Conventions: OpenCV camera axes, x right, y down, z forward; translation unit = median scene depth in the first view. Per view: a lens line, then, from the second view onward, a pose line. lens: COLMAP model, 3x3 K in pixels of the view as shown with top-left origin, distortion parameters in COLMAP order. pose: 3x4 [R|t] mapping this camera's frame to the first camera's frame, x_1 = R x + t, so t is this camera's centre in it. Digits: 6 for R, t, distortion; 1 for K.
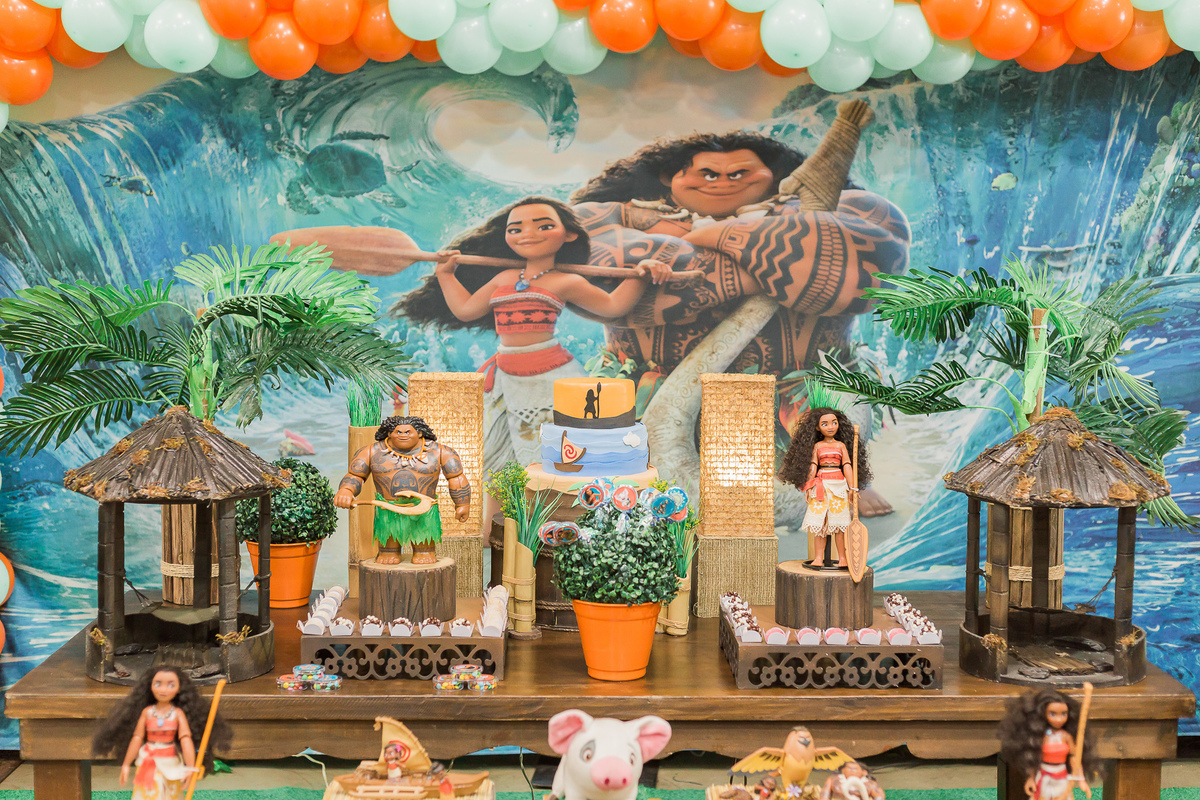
lens RADIAL K [[1767.8, 0, 600.0], [0, 1767.8, 400.0], [0, 0, 1]] dist [0.006414, 0.046638]
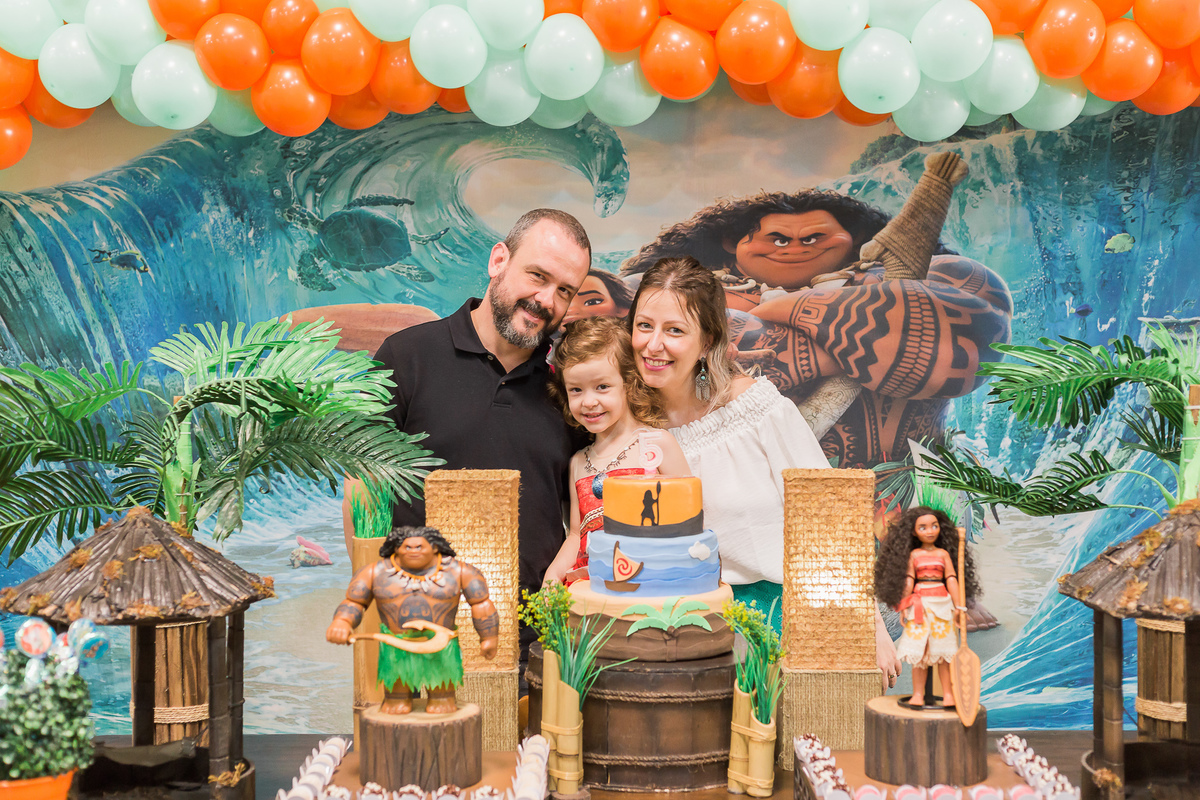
lens RADIAL K [[1735.4, 0, 600.0], [0, 1735.4, 400.0], [0, 0, 1]] dist [-0.000065, 0.009530]
pose [[0.999521, -0.011221, -0.028852, -0.002902], [0.009689, 0.998564, -0.052695, -0.003901], [0.029402, 0.052390, 0.998194, 0.145577]]
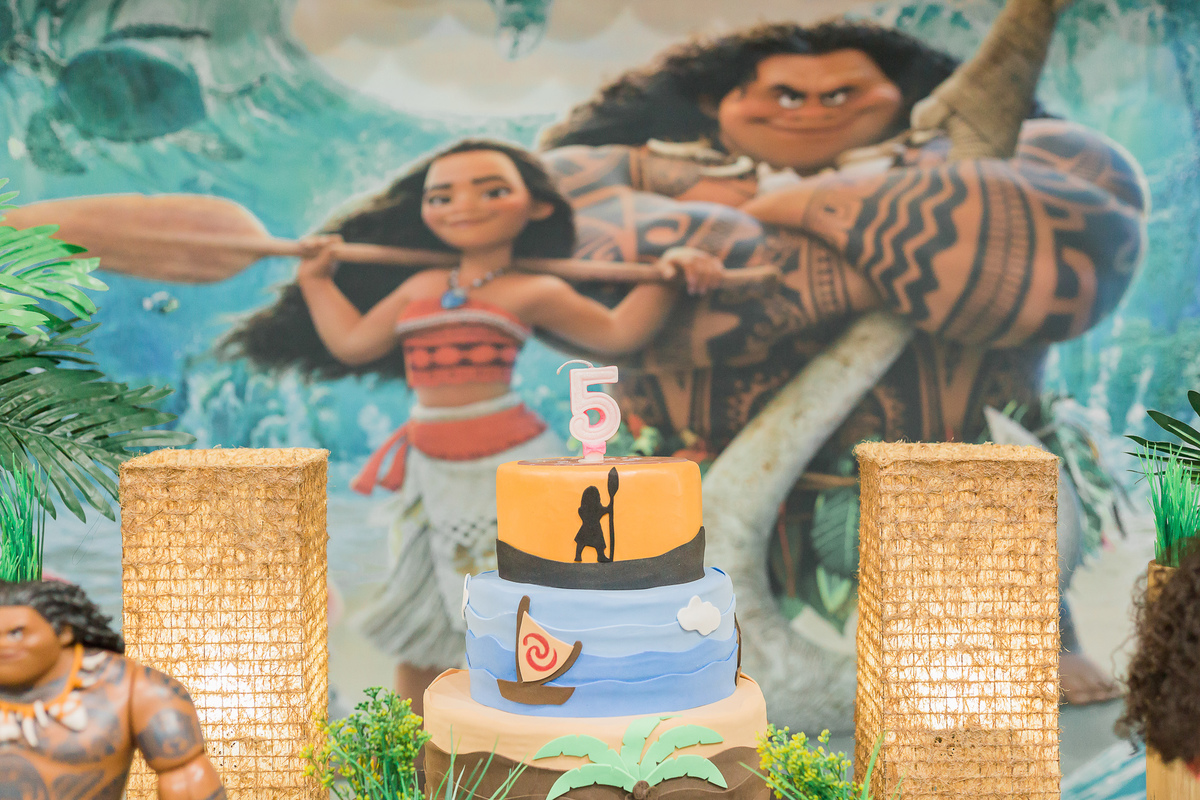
lens RADIAL K [[1767.8, 0, 600.0], [0, 1767.8, 400.0], [0, 0, 1]] dist [0.006414, 0.046638]
pose [[0.999833, -0.012688, 0.013156, -0.005897], [0.013354, 0.998563, -0.051899, -0.003450], [-0.012479, 0.052066, 0.998566, 0.448795]]
